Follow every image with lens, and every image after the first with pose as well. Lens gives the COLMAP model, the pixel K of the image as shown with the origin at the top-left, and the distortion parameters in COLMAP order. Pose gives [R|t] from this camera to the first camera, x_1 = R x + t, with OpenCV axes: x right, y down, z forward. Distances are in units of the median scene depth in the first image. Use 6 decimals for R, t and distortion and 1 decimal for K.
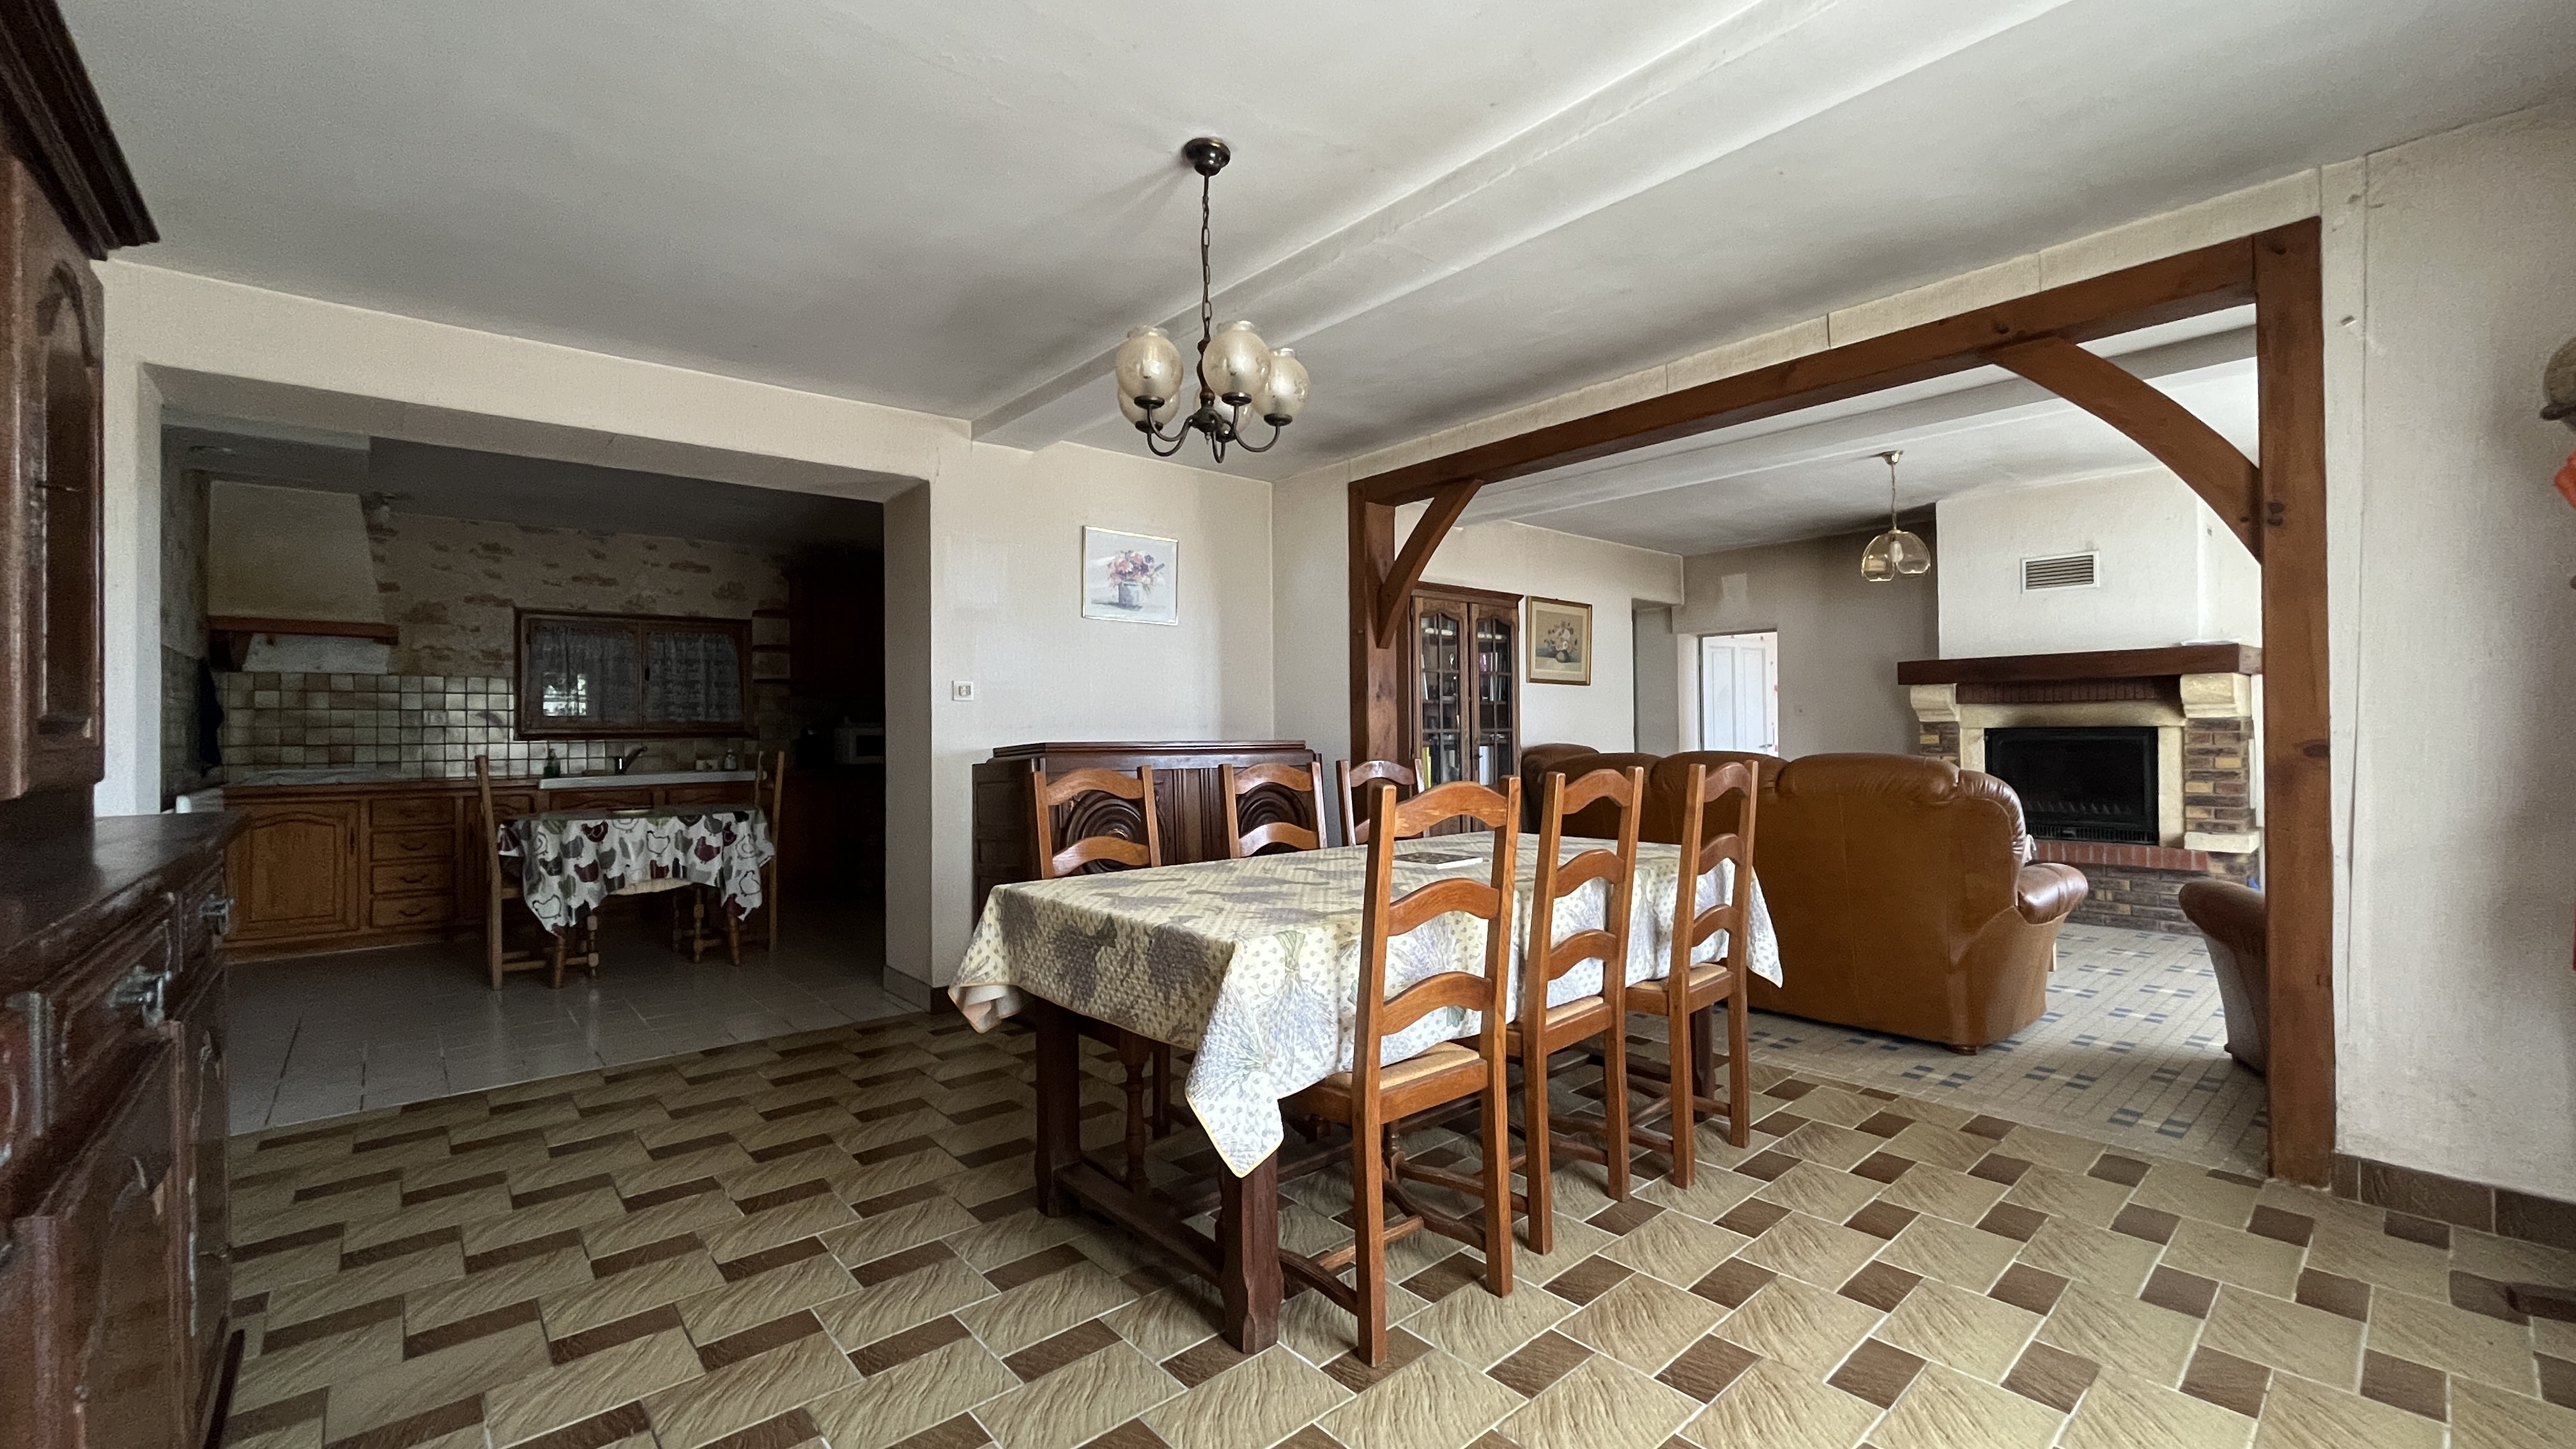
lens RADIAL K [[1039.7, 0, 1283.8], [0, 1039.7, 722.0], [0, 0, 1]] dist [-0.002026, -0.000019]
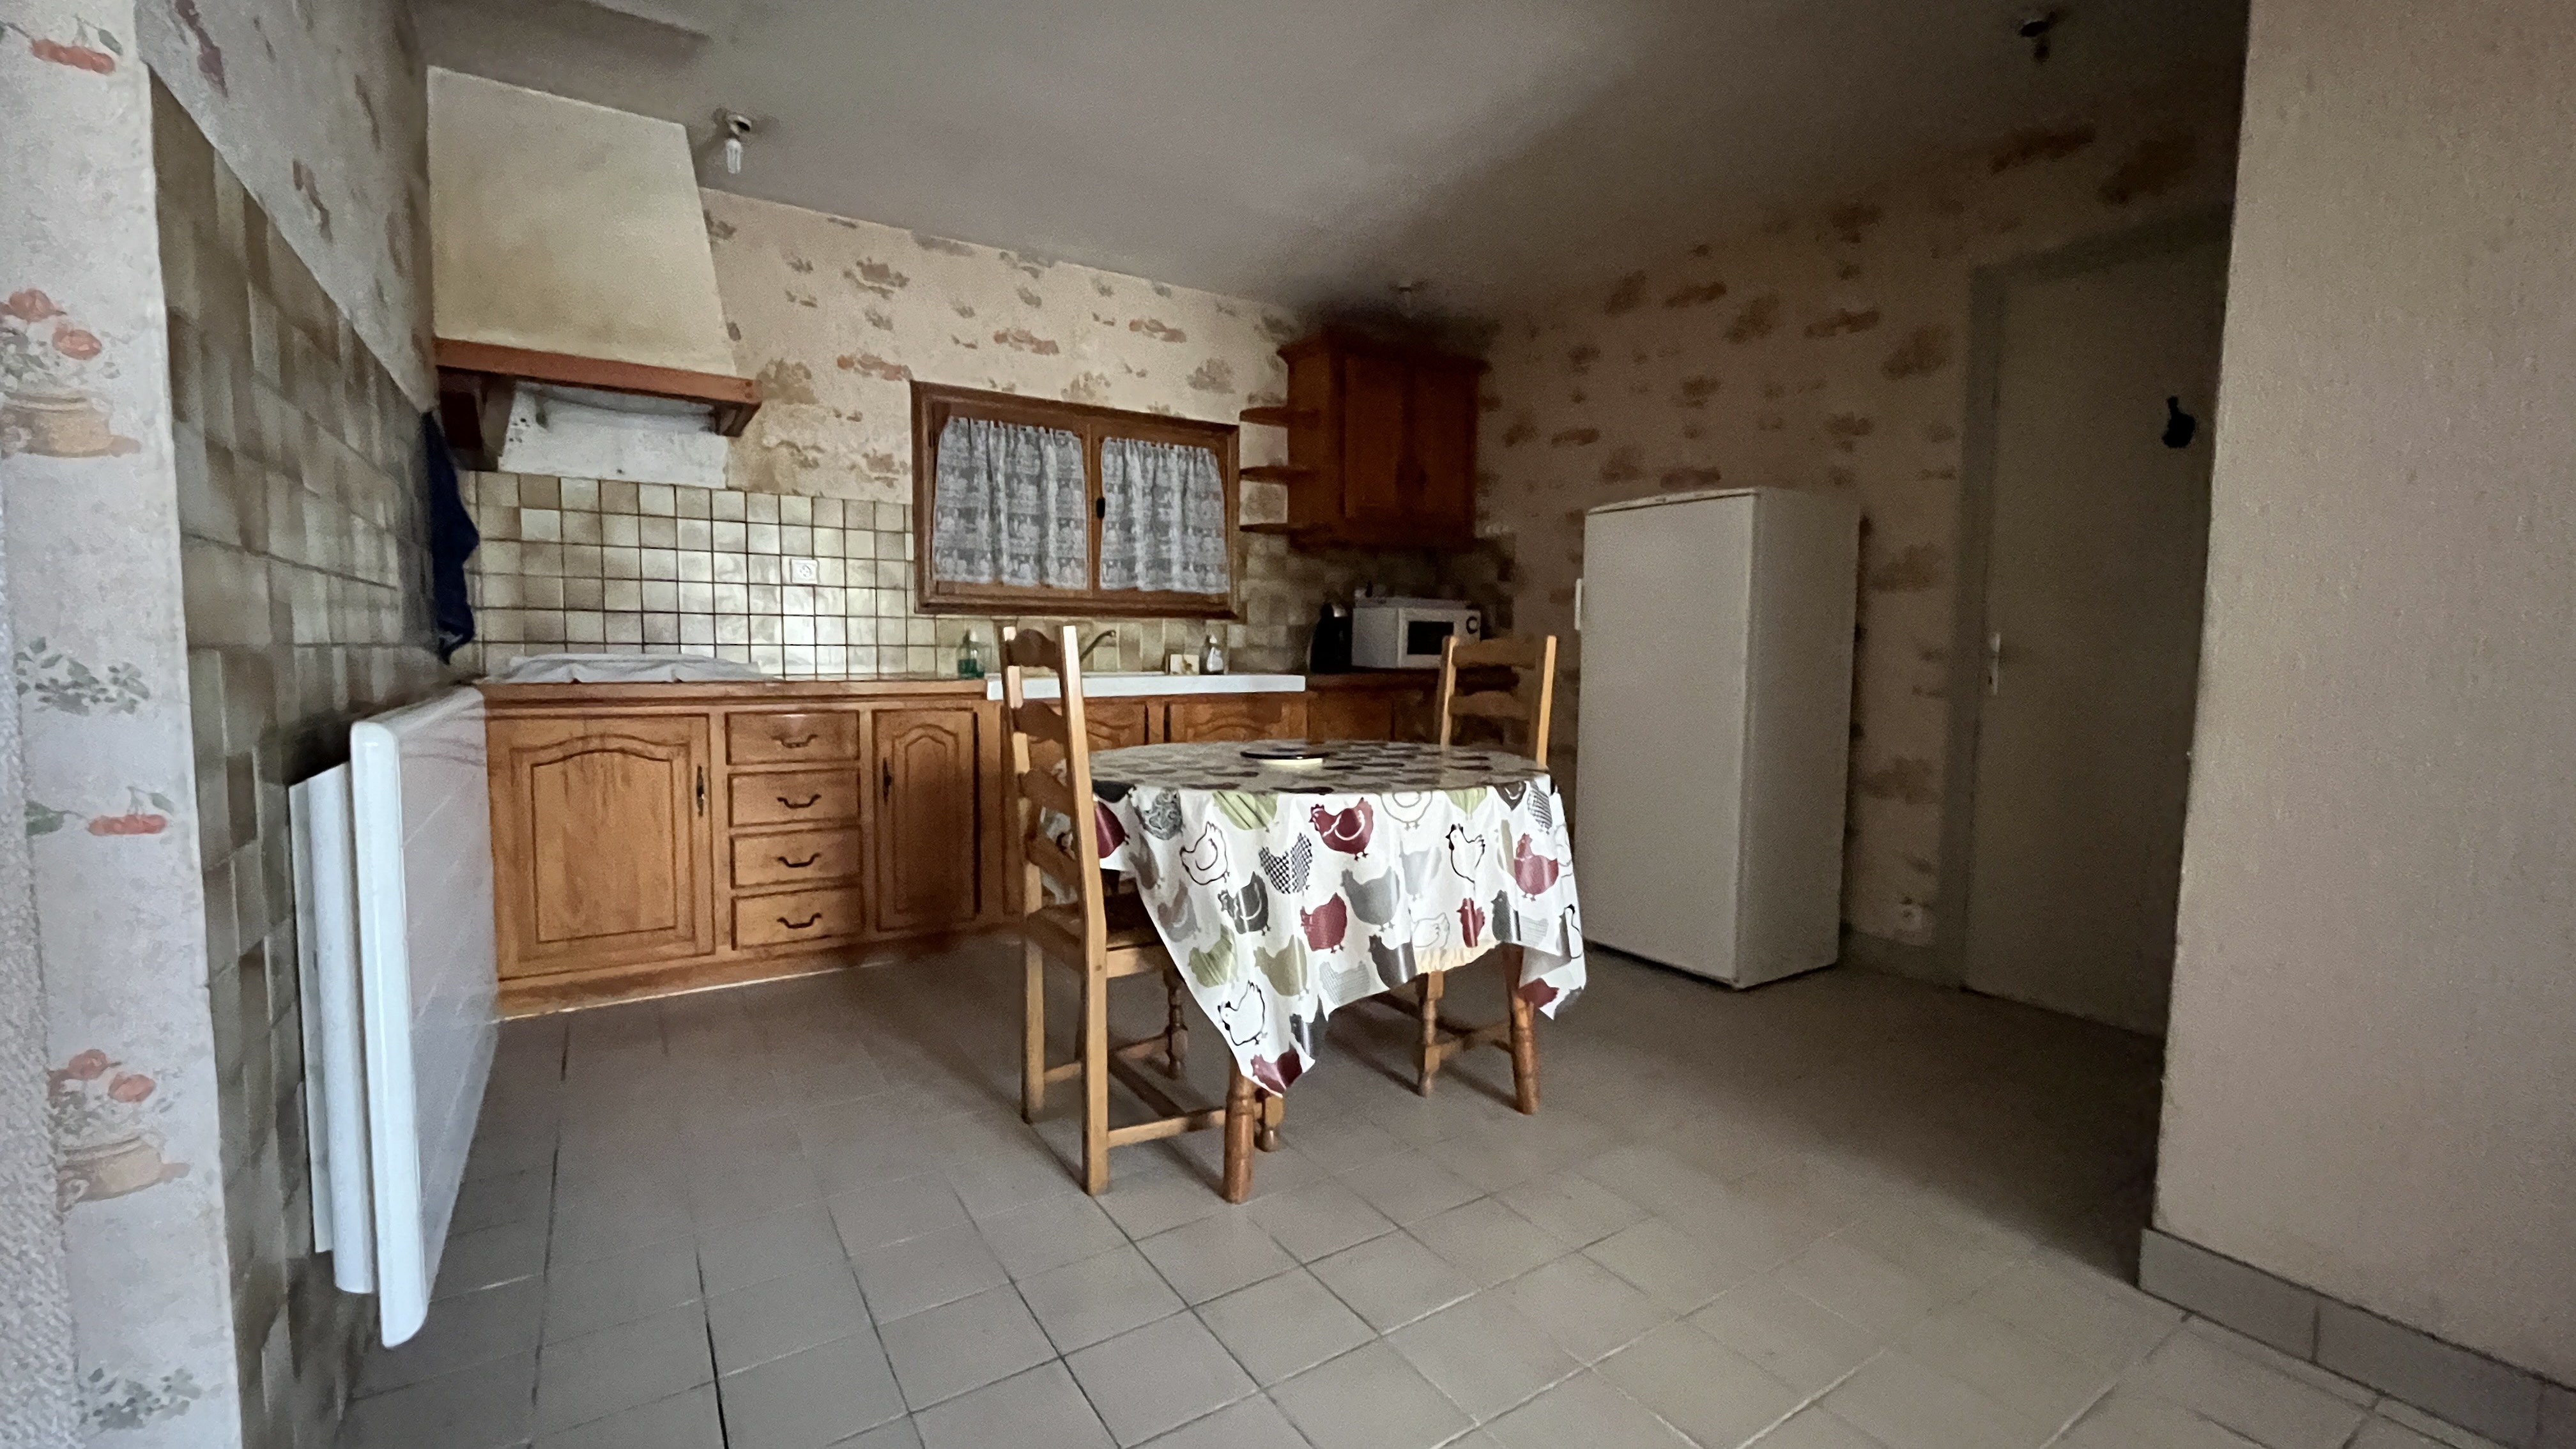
lens RADIAL K [[1041.6, 0, 1288.0], [0, 1041.6, 724.5], [0, 0, 1]] dist [-0.001910, -0.000110]
pose [[0.991819, 0.030854, -0.123870, -0.504919], [-0.019967, 0.995903, 0.088193, 0.026663], [0.126084, -0.084998, 0.988371, 0.485714]]
